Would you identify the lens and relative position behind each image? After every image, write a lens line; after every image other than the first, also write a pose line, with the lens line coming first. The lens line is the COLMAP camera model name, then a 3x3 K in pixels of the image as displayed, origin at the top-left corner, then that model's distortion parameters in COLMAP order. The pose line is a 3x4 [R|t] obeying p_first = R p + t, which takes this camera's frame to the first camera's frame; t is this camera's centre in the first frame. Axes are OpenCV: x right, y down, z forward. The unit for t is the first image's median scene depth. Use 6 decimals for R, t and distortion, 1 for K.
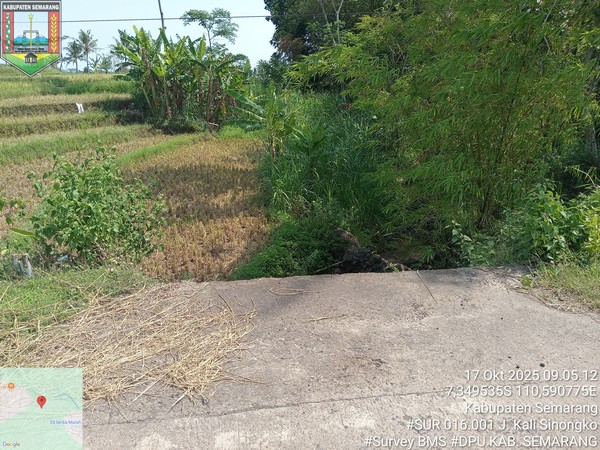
lens RADIAL K [[453.8, 0, 300.5], [0, 453.8, 226.7], [0, 0, 1]] dist [0.034401, -0.080189]
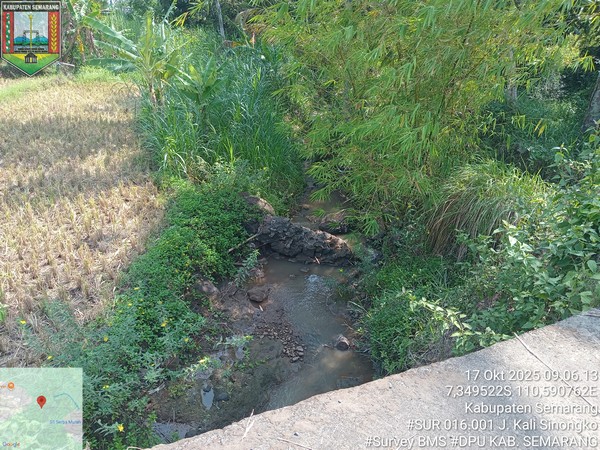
lens RADIAL K [[453.8, 0, 301.0], [0, 453.8, 222.1], [0, 0, 1]] dist [0.034401, -0.080189]
pose [[0.963958, -0.081396, 0.253298, -0.031644], [0.053168, 0.991782, 0.116368, -0.030595], [-0.260688, -0.098707, 0.960364, 0.139302]]
